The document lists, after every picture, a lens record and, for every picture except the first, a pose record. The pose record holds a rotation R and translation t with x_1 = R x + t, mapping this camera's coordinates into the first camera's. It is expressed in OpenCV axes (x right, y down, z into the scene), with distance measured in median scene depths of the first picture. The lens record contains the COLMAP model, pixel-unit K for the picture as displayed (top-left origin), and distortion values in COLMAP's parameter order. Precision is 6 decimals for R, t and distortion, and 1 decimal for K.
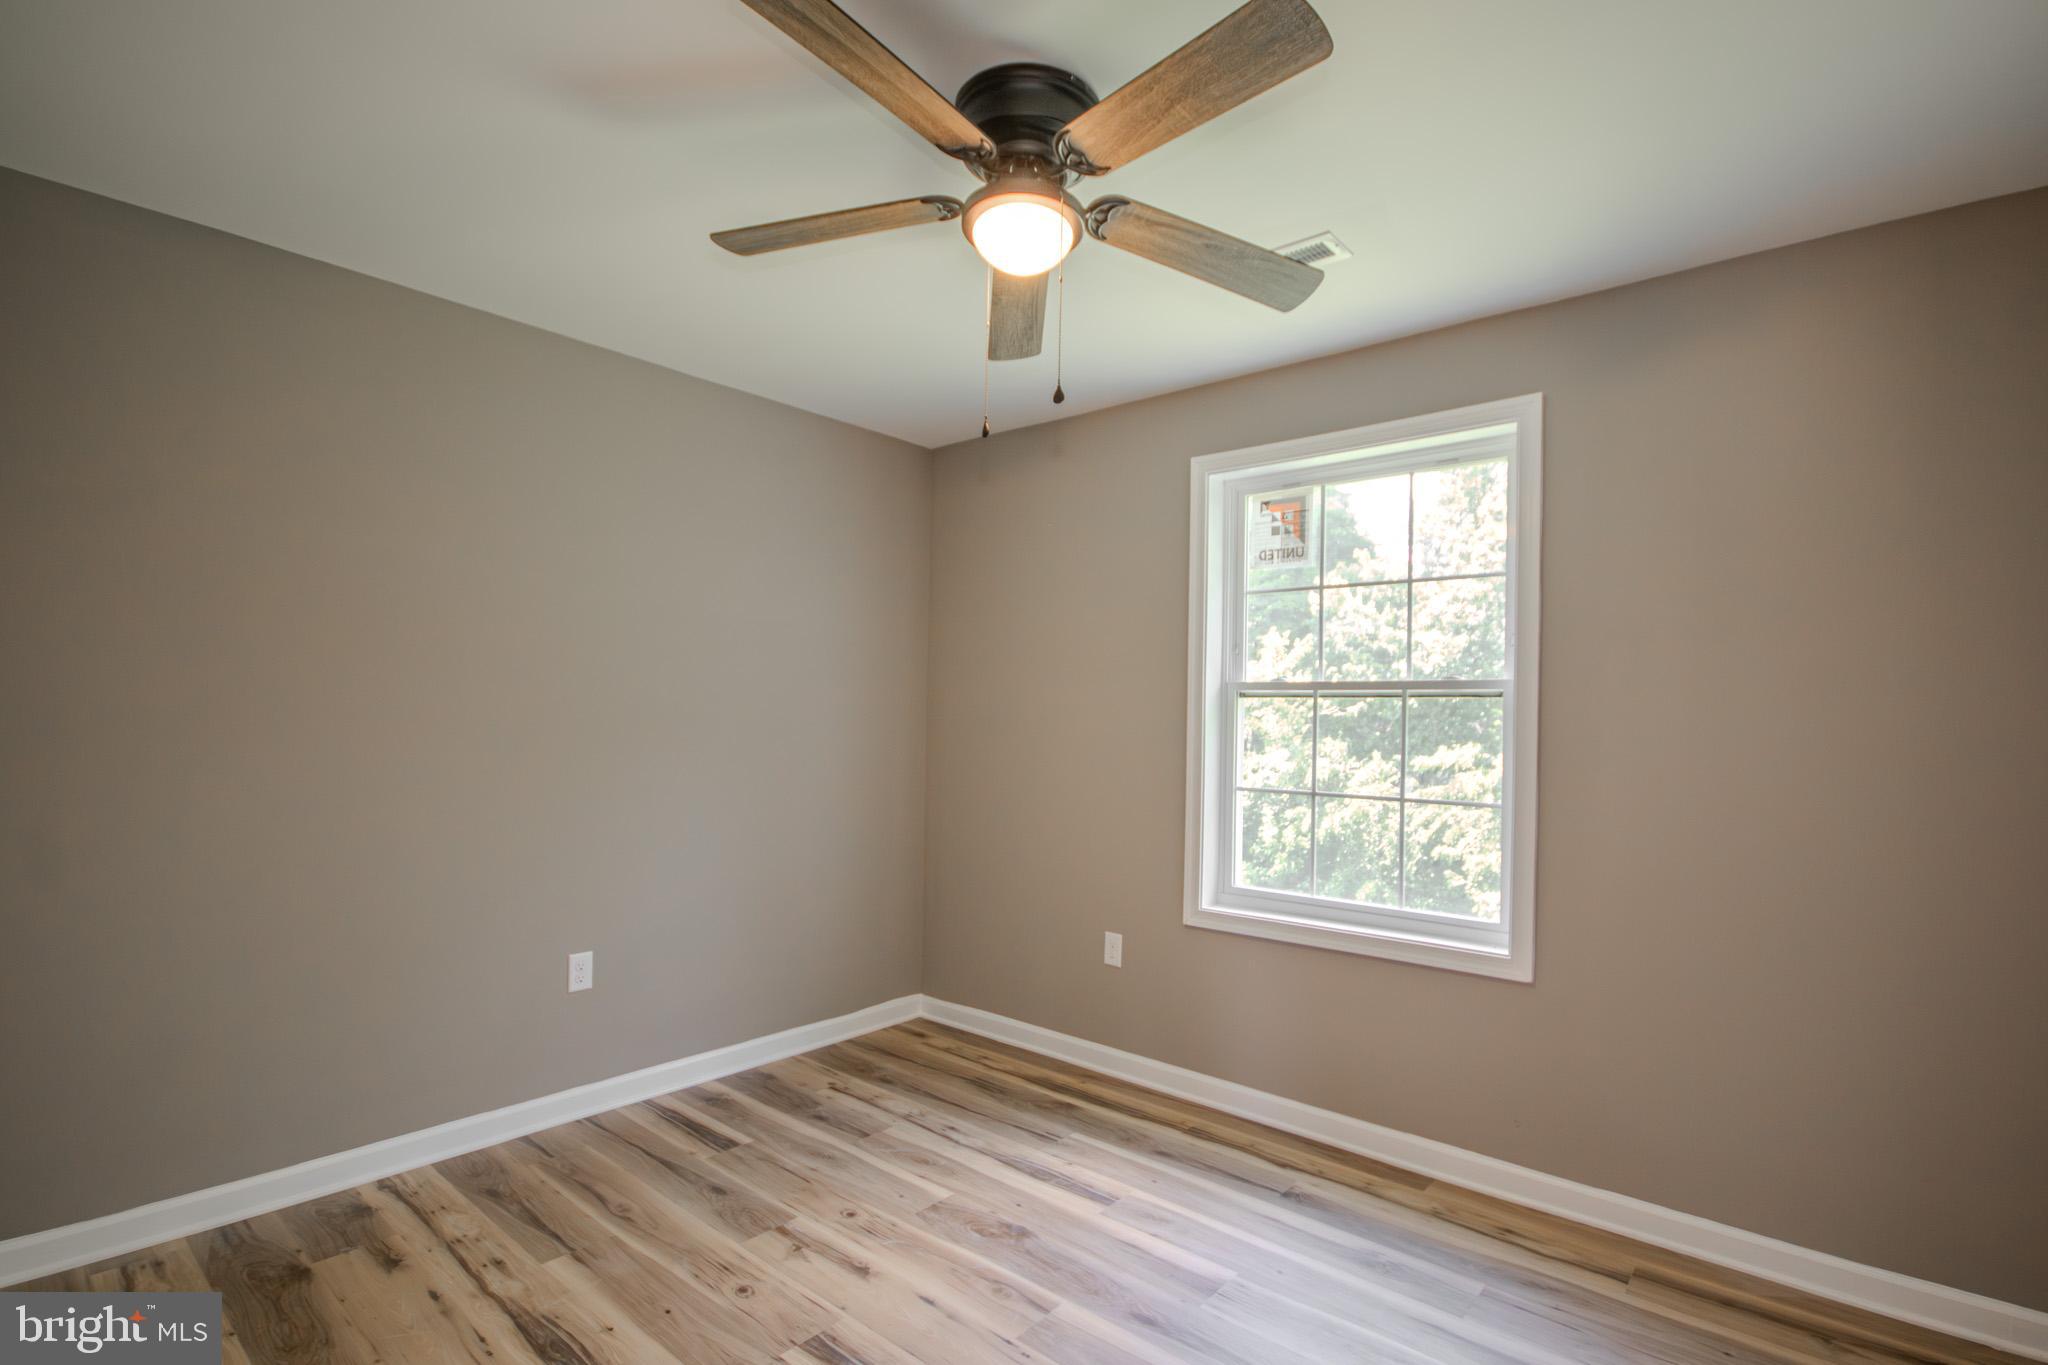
lens RADIAL K [[963.1, 0, 1027.4], [0, 963.1, 697.0], [0, 0, 1]] dist [0.010224, -0.009514]
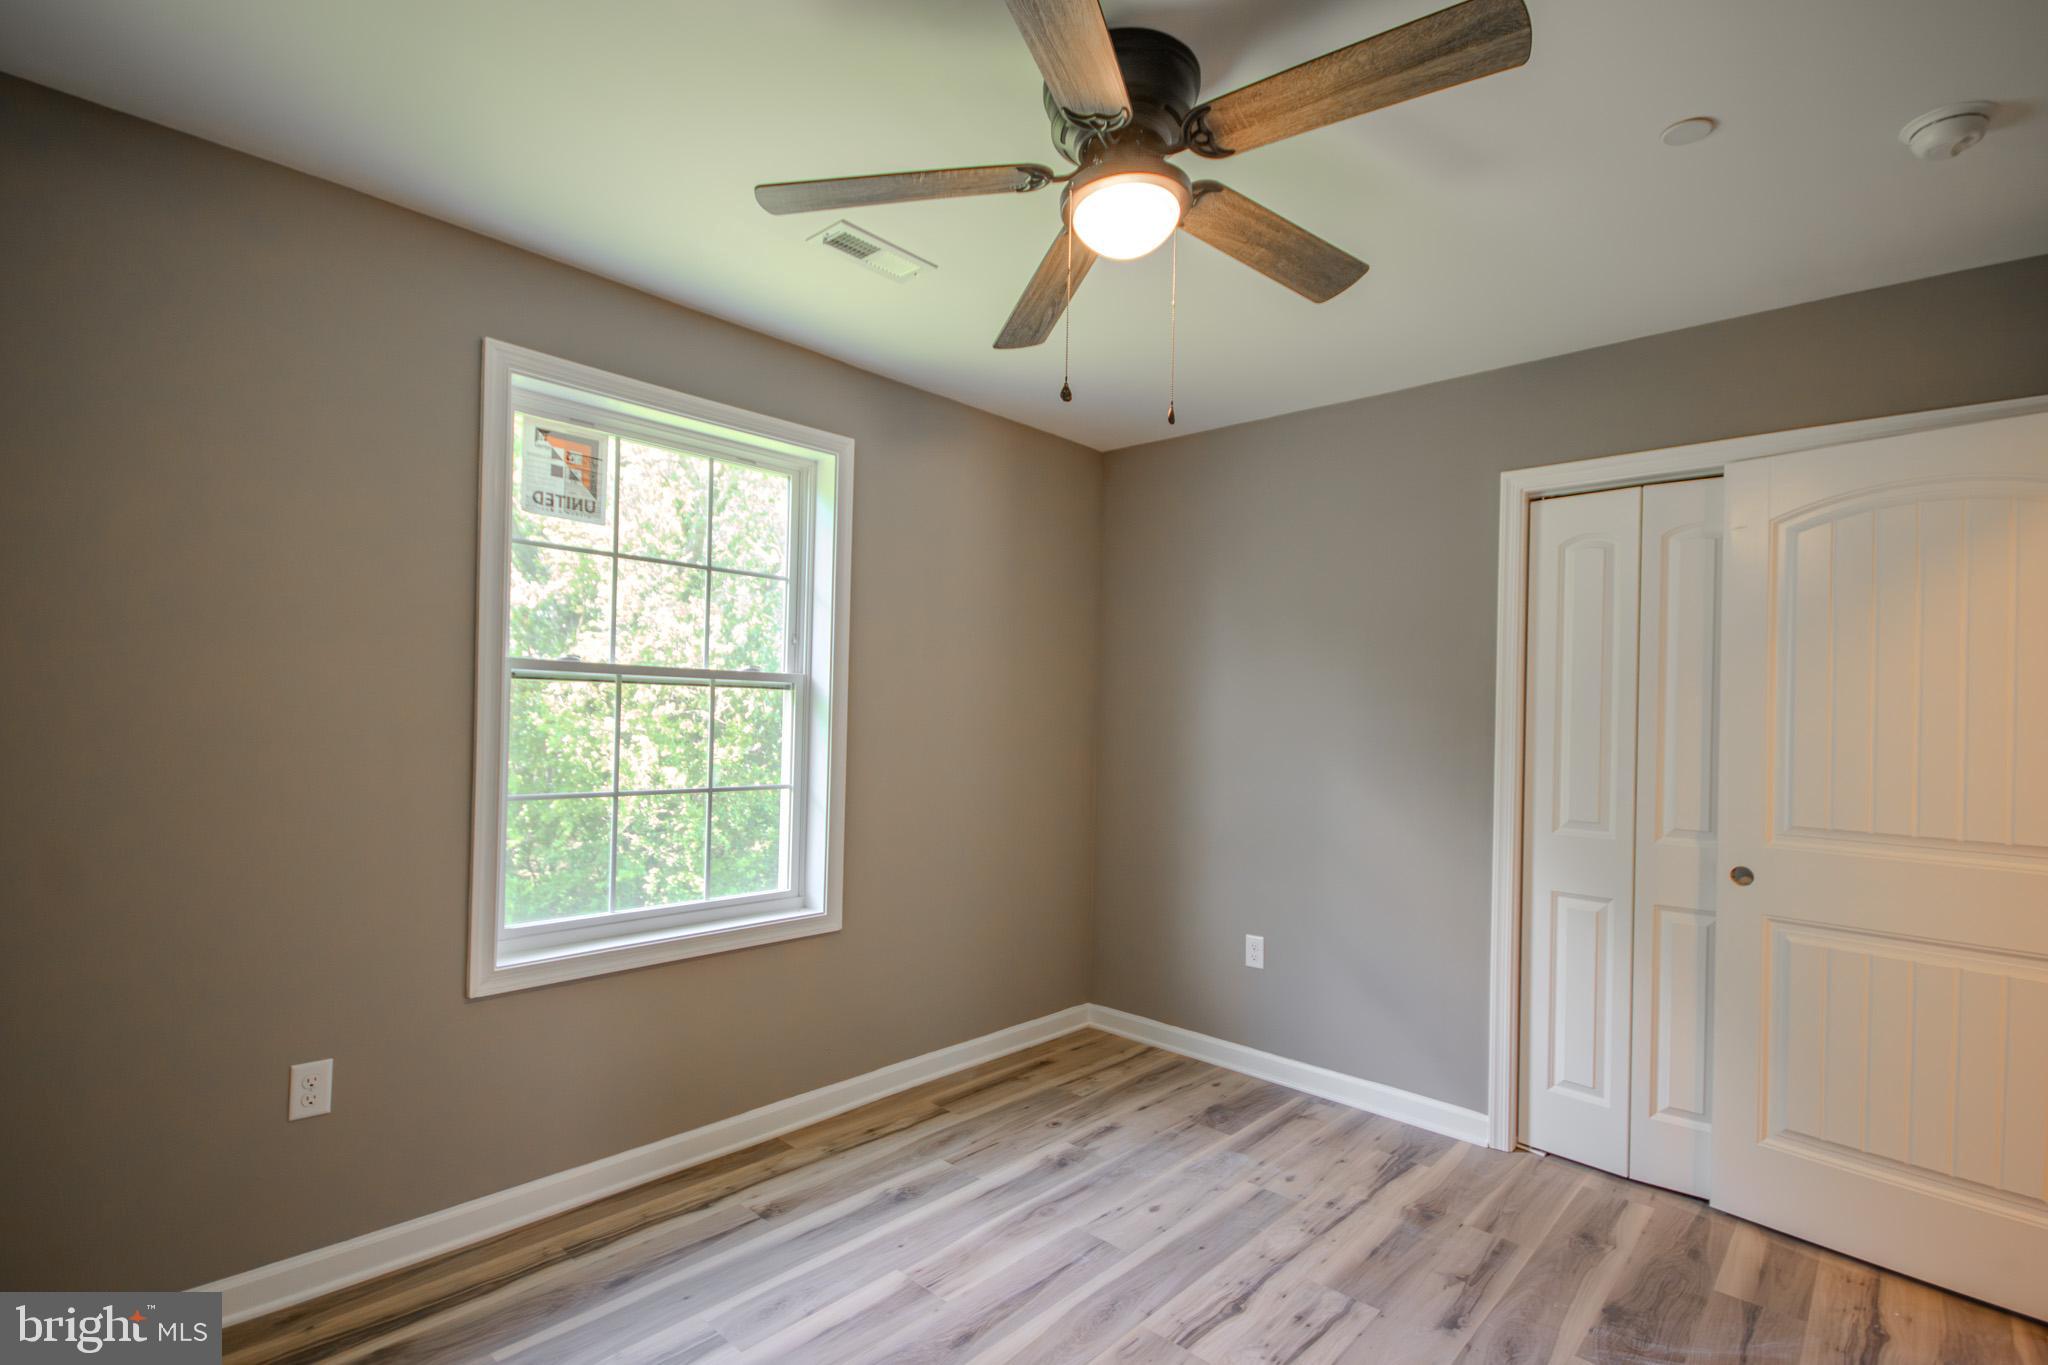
lens RADIAL K [[963.1, 0, 1019.2], [0, 963.1, 694.0], [0, 0, 1]] dist [0.010224, -0.009514]
pose [[0.033569, 0.010539, 0.999381, -0.591241], [-0.040935, 0.999120, -0.009162, 0.004406], [-0.998598, -0.040602, 0.033971, 0.652867]]
